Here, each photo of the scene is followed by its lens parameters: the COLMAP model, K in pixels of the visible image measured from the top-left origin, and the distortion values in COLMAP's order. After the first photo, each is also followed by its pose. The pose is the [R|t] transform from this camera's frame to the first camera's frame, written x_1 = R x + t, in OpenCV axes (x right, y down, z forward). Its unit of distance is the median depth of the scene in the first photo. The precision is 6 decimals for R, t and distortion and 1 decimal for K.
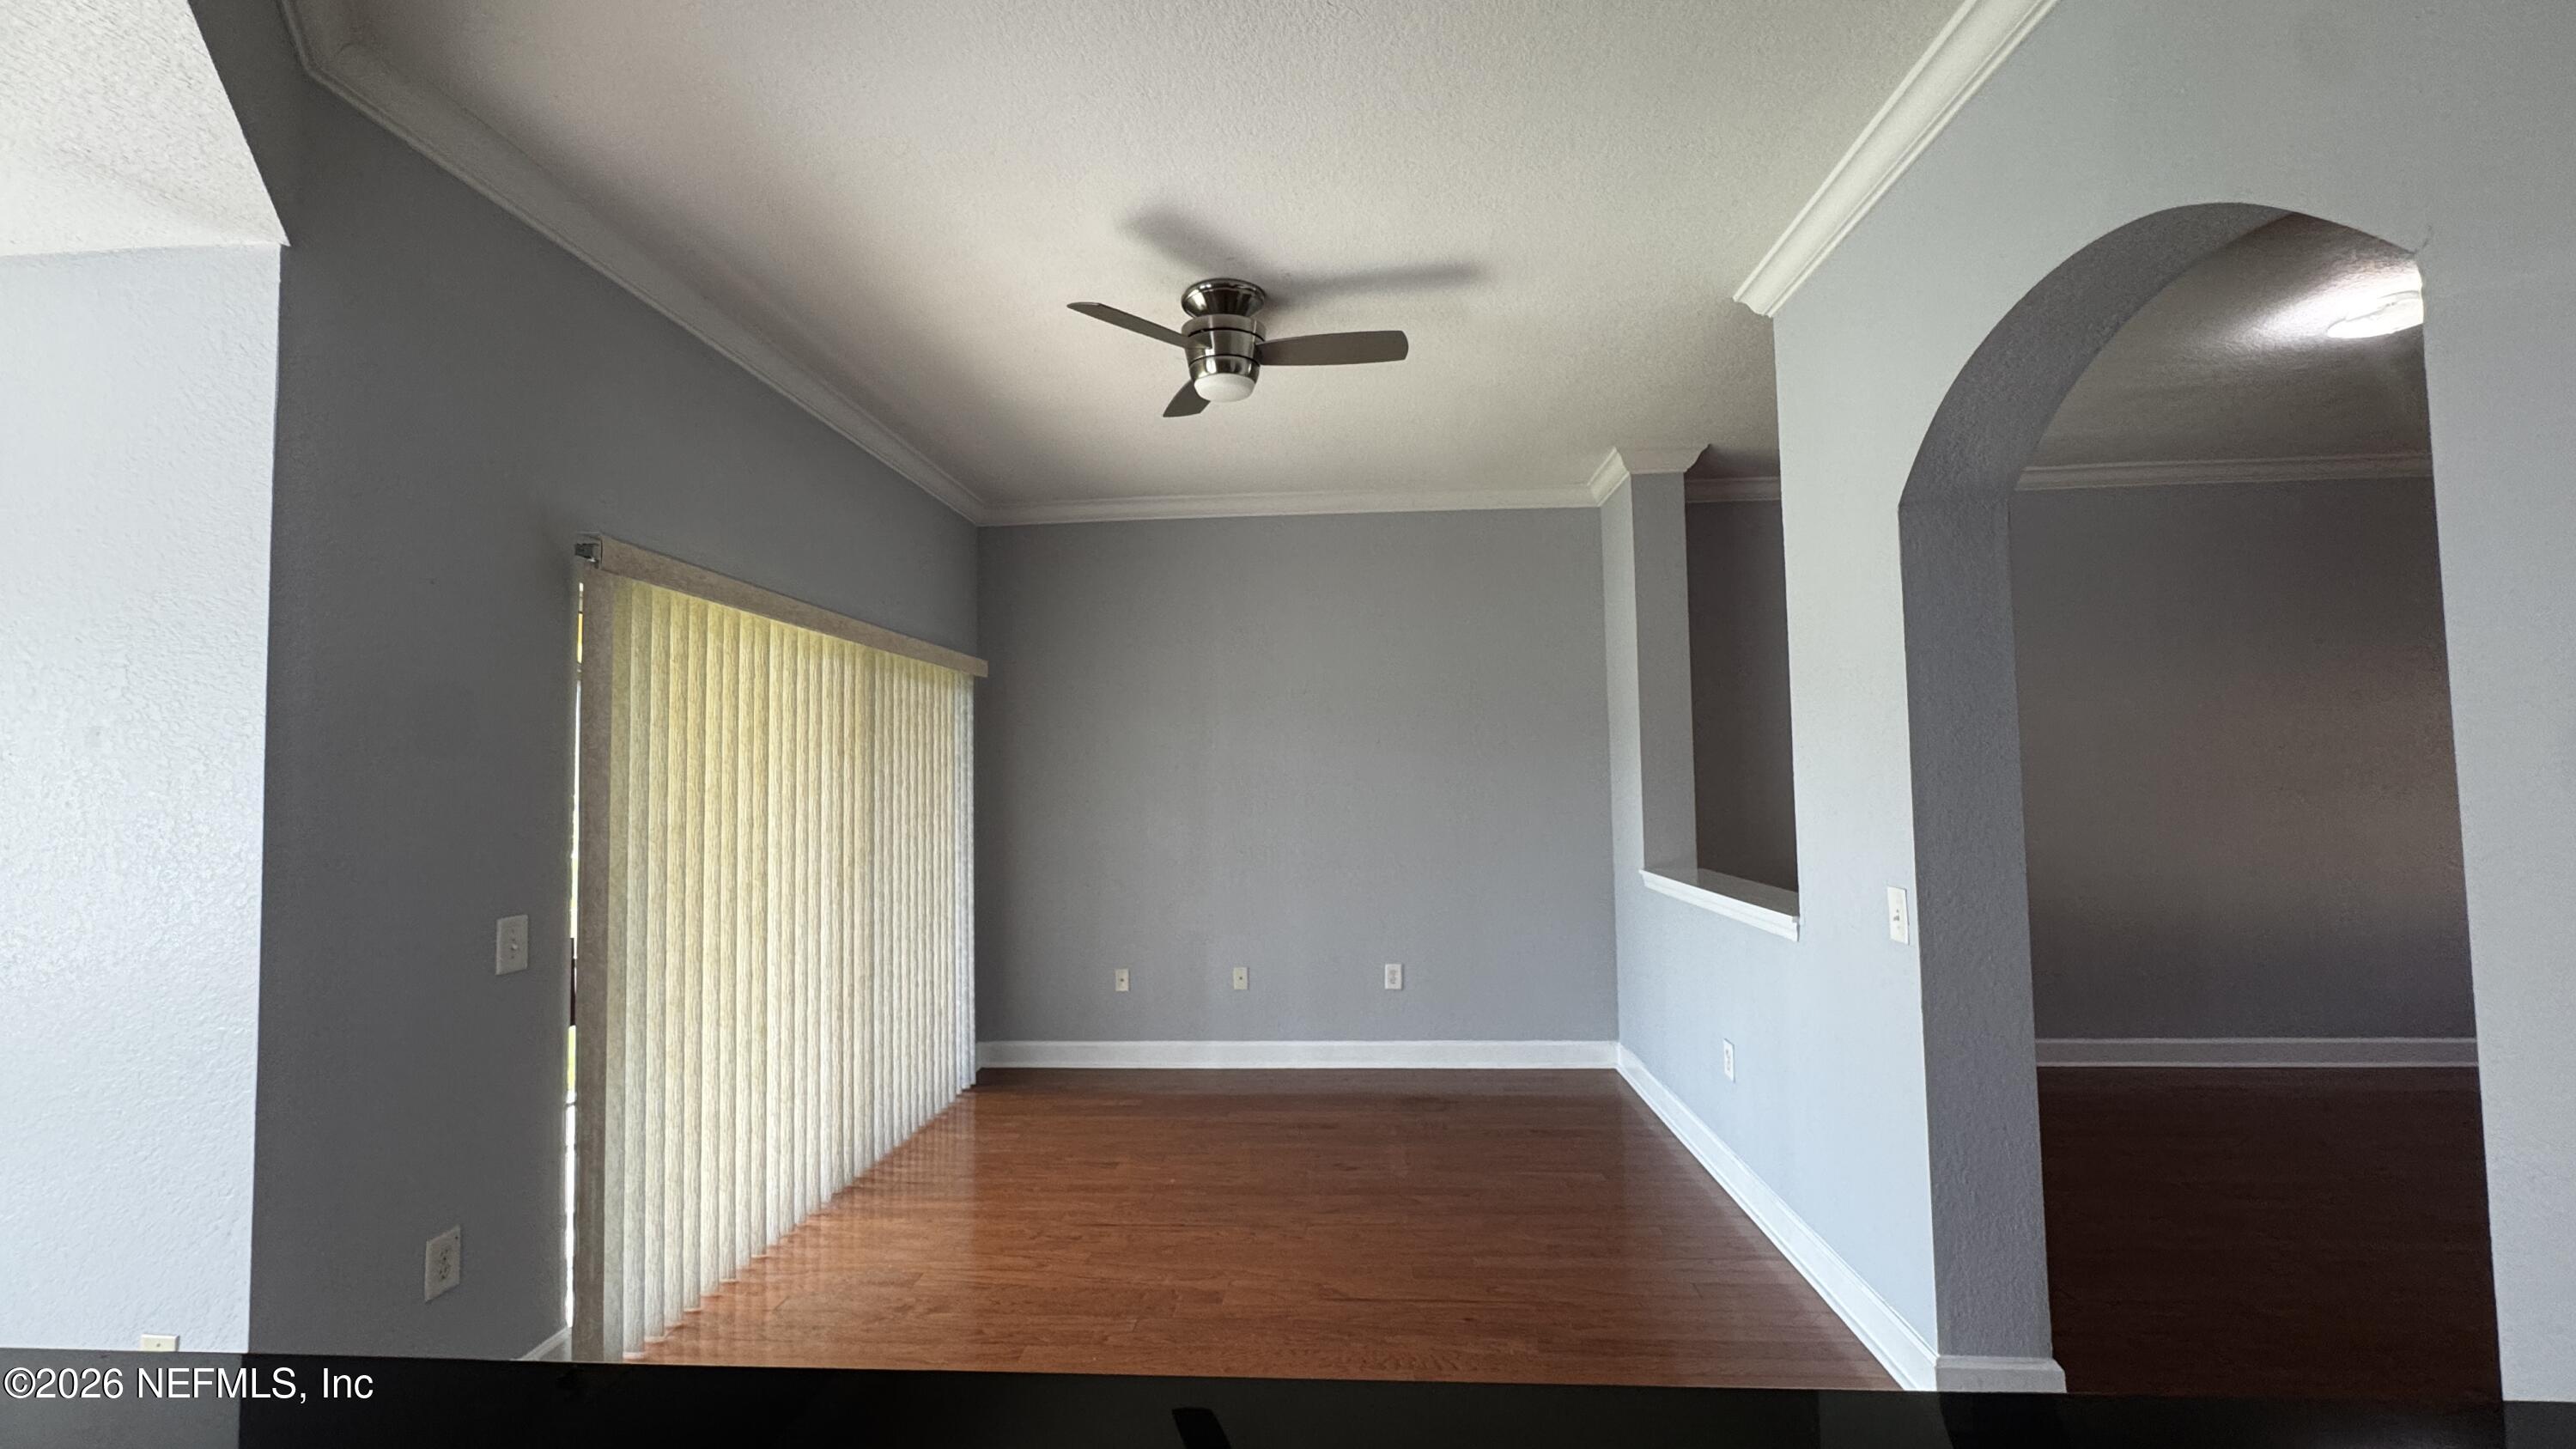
lens RADIAL K [[1031.9, 0, 1287.9], [0, 1031.9, 729.7], [0, 0, 1]] dist [-0.002322, -0.000180]
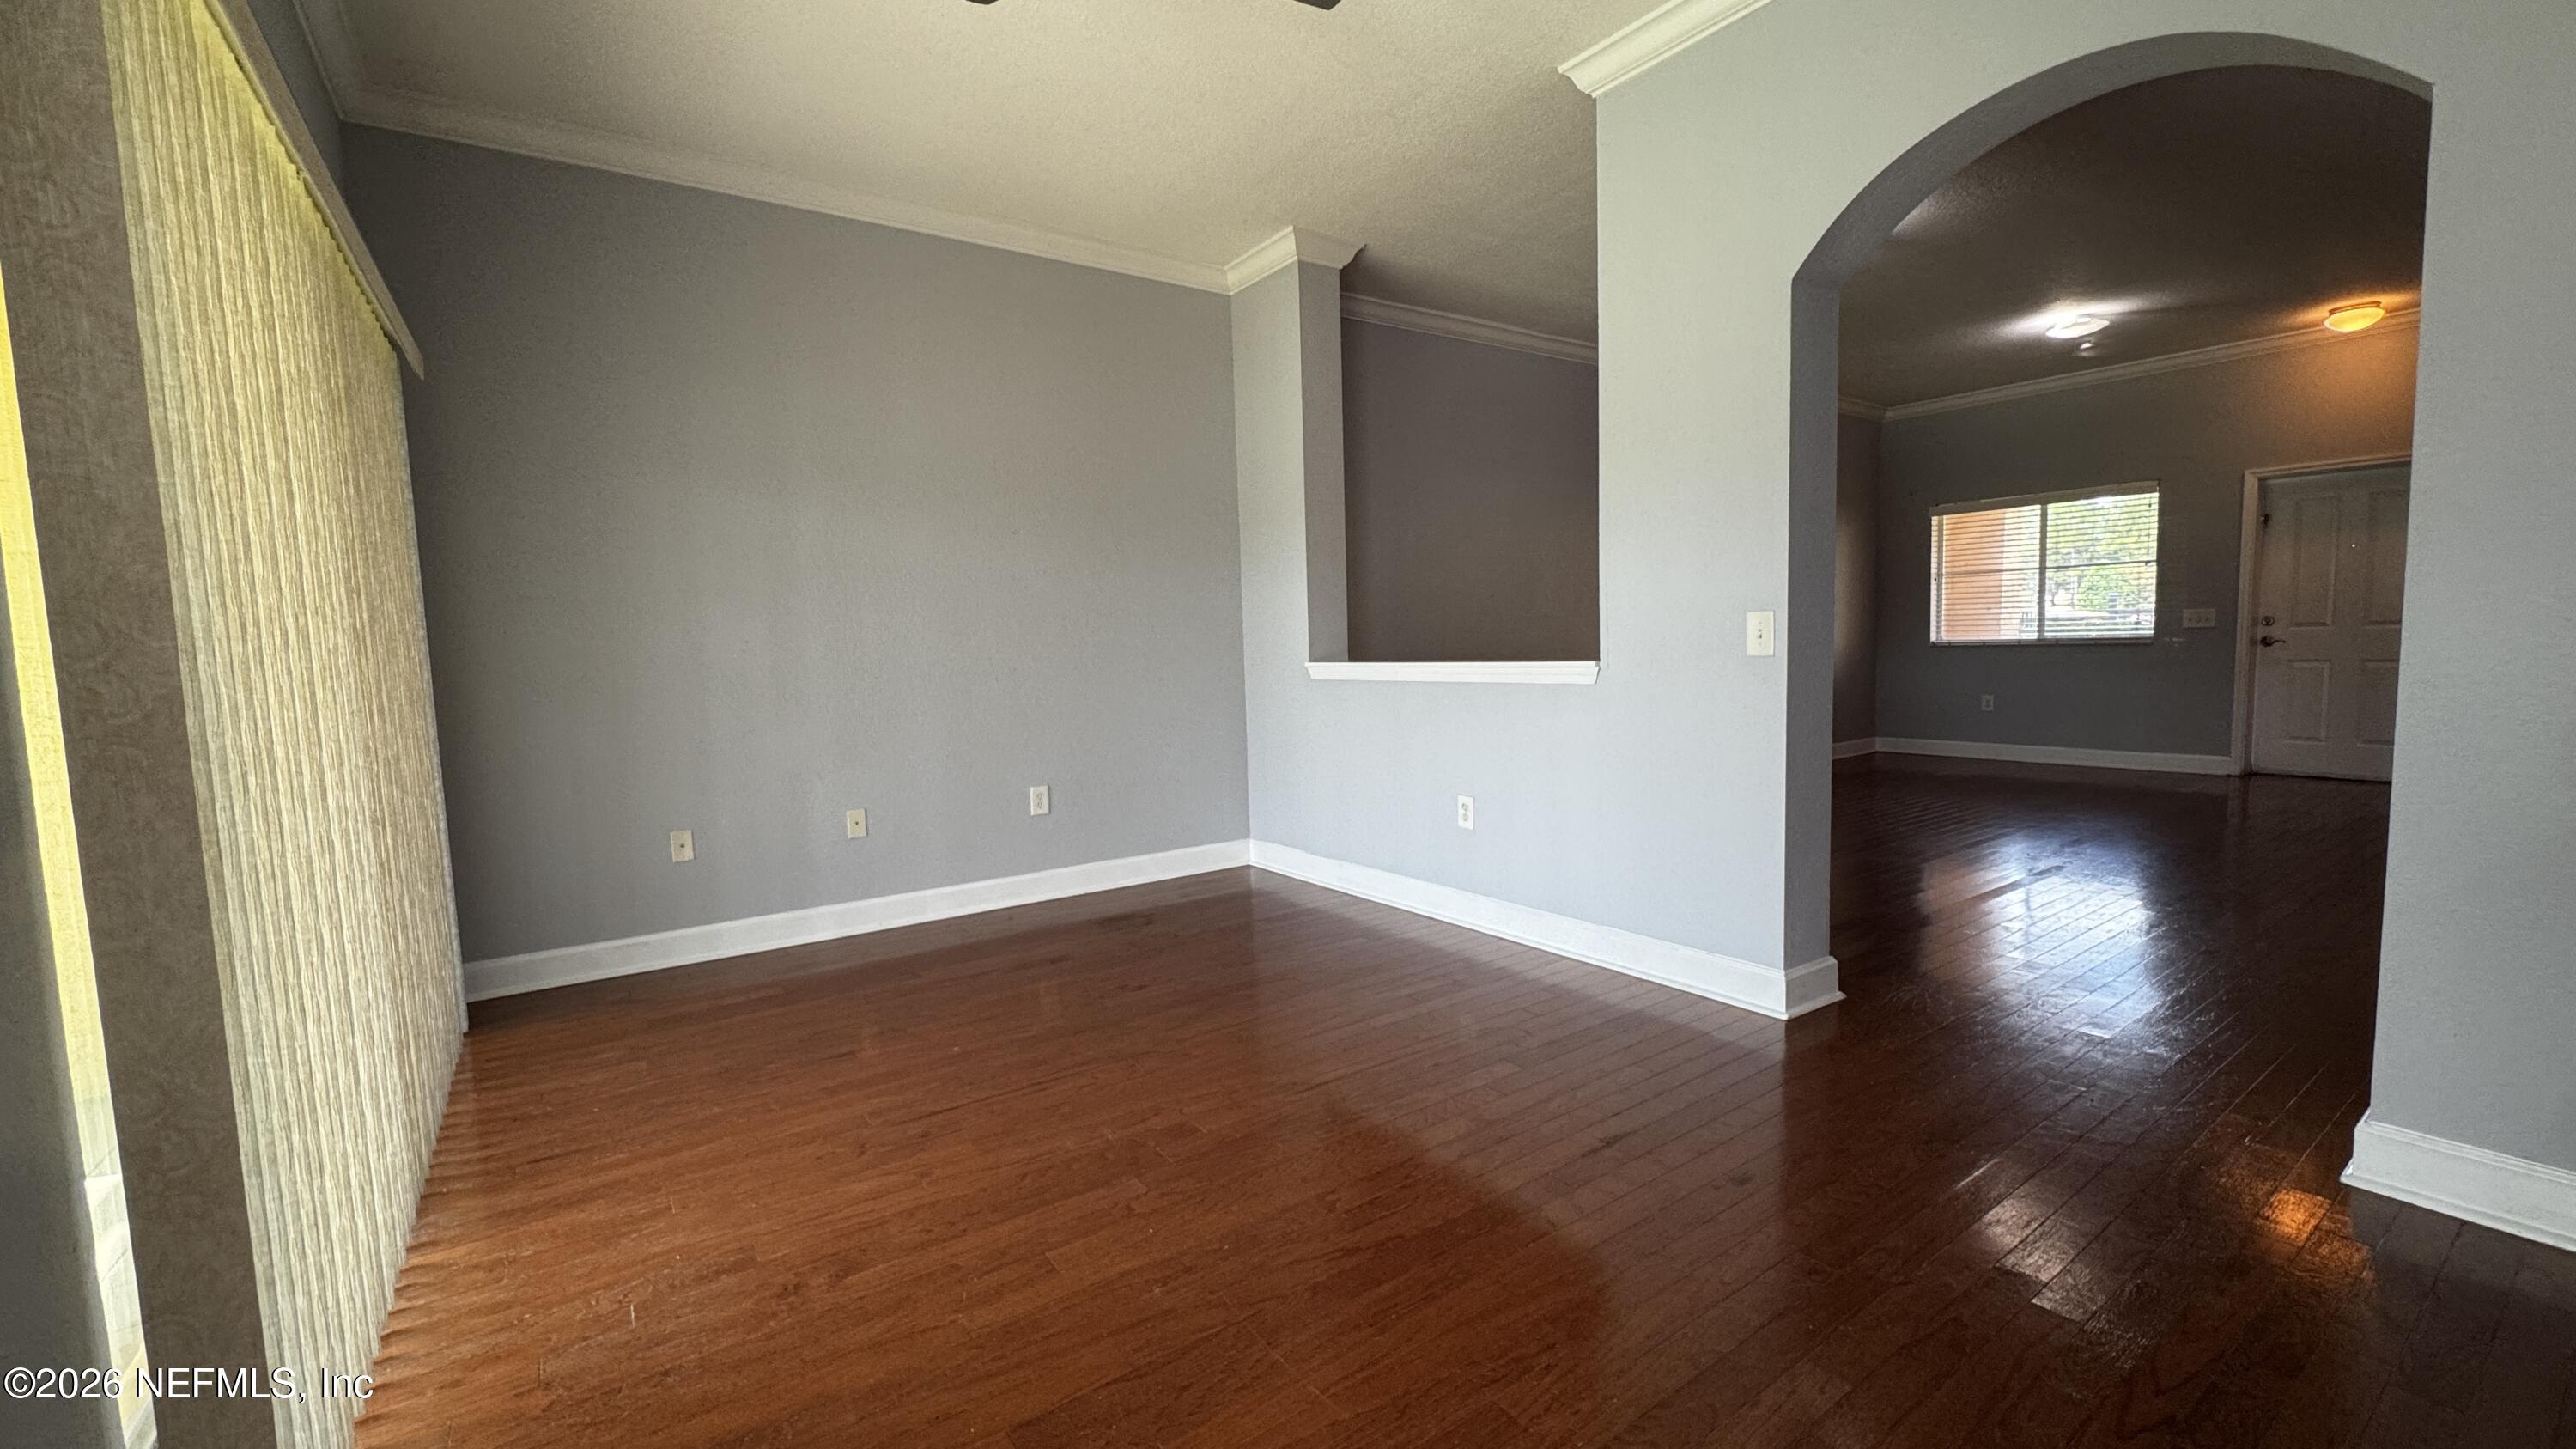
lens RADIAL K [[1031.9, 0, 1290.8], [0, 1031.9, 729.7], [0, 0, 1]] dist [-0.002322, -0.000180]
pose [[0.777387, -0.060754, 0.626082, -0.317616], [-0.014648, 0.993306, 0.114577, 0.084596], [-0.628852, -0.098242, 0.771294, 0.212904]]
